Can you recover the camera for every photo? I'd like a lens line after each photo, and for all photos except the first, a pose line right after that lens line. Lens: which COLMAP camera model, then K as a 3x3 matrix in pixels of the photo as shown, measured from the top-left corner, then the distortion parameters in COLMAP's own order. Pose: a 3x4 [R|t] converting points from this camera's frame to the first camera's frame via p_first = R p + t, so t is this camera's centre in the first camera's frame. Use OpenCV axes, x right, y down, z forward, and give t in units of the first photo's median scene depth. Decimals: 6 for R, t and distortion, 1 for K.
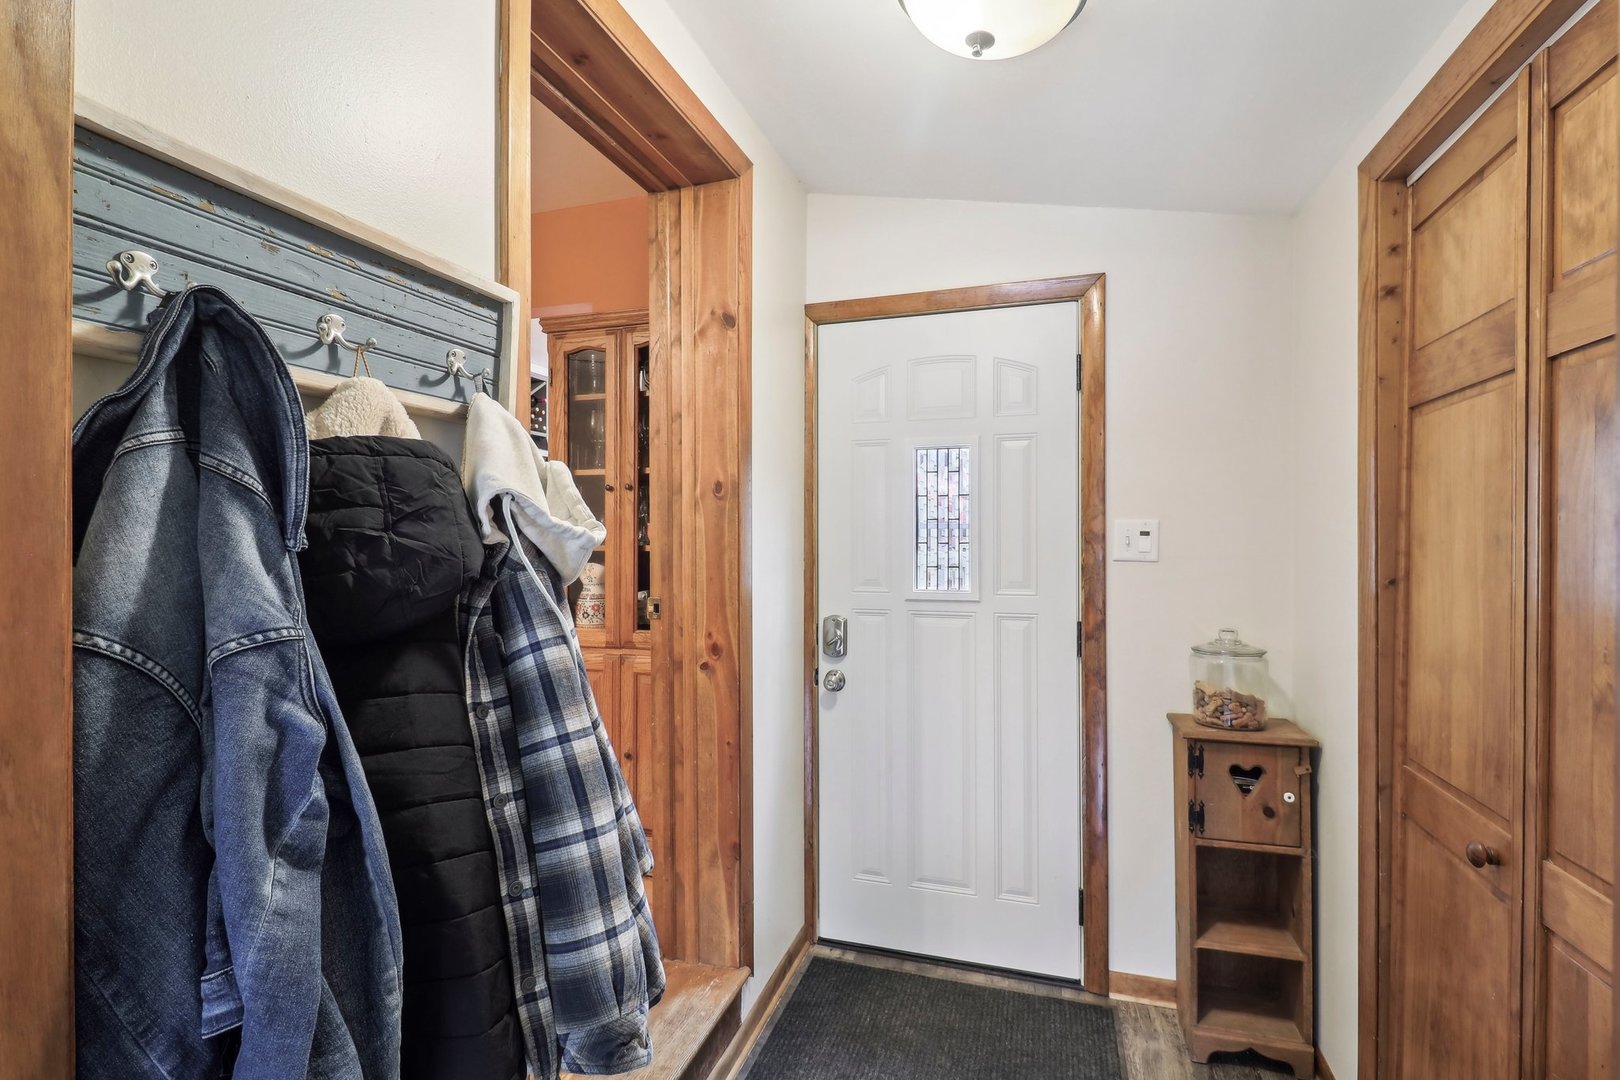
lens RADIAL K [[781.6, 0, 793.3], [0, 781.6, 525.2], [0, 0, 1]] dist [0.002555, -0.004427]
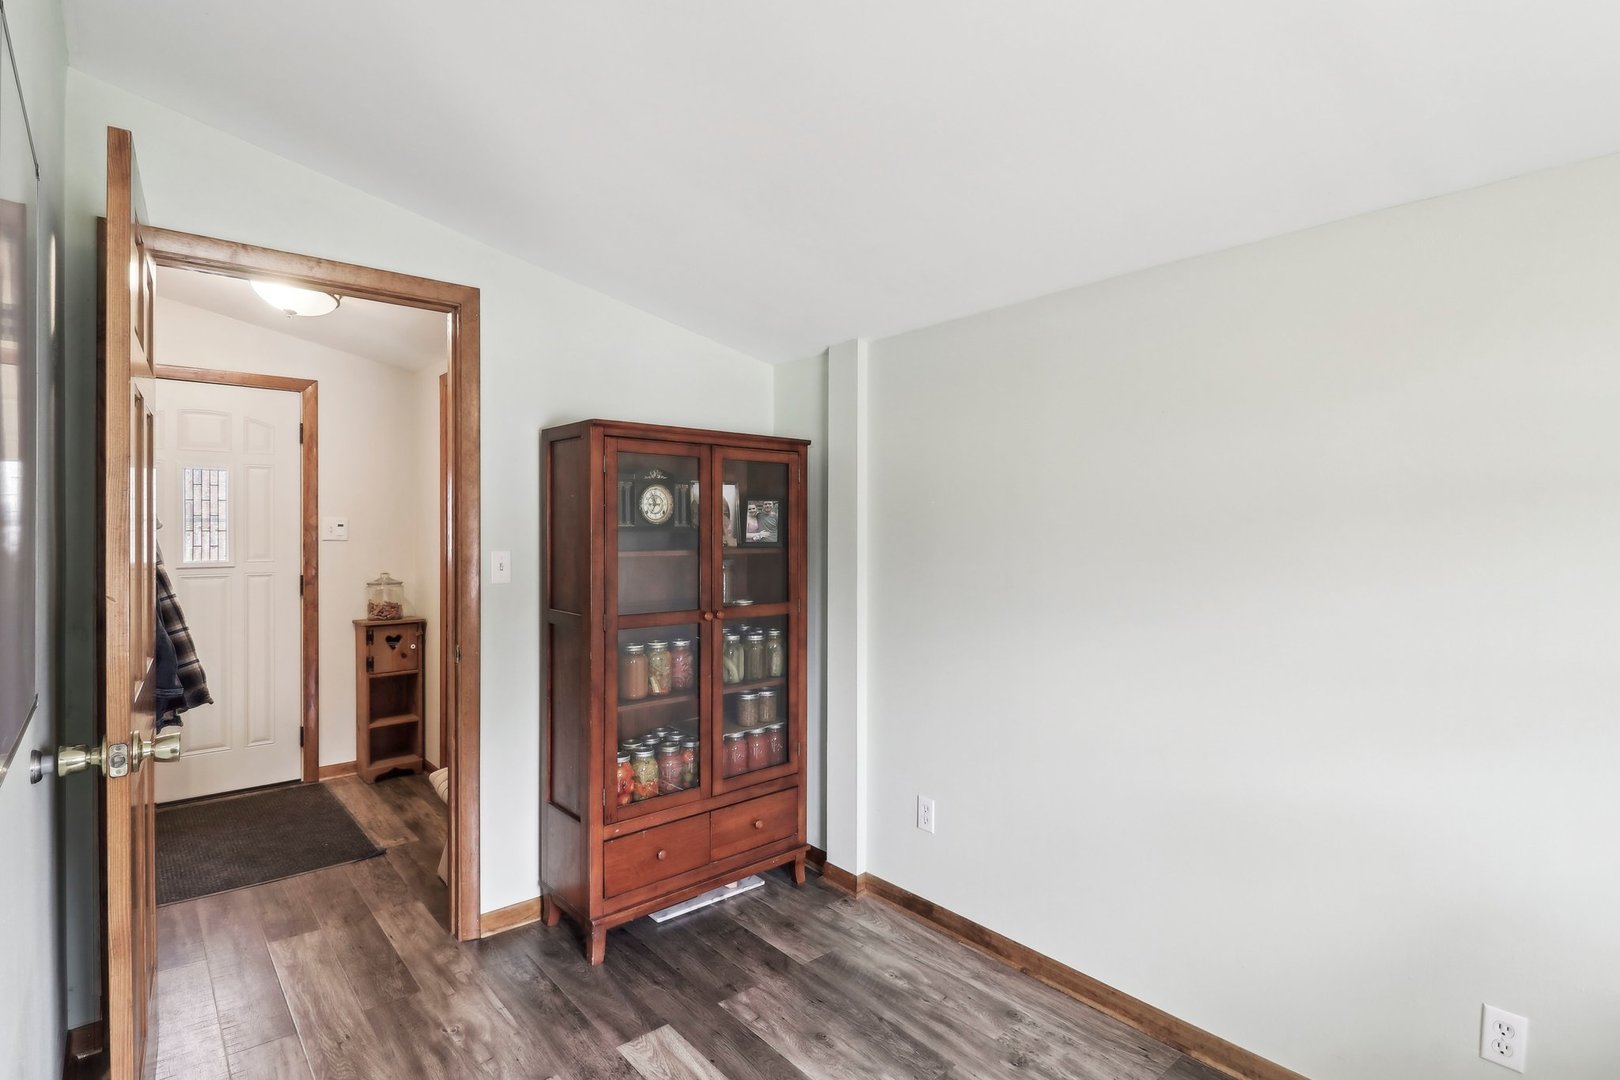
lens RADIAL K [[781.6, 0, 798.3], [0, 781.6, 523.1], [0, 0, 1]] dist [0.002555, -0.004427]
pose [[0.517244, 0.002455, 0.855835, -0.631811], [-0.004486, 0.999990, -0.000157, -0.000223], [-0.855826, -0.003758, 0.517249, -0.978203]]
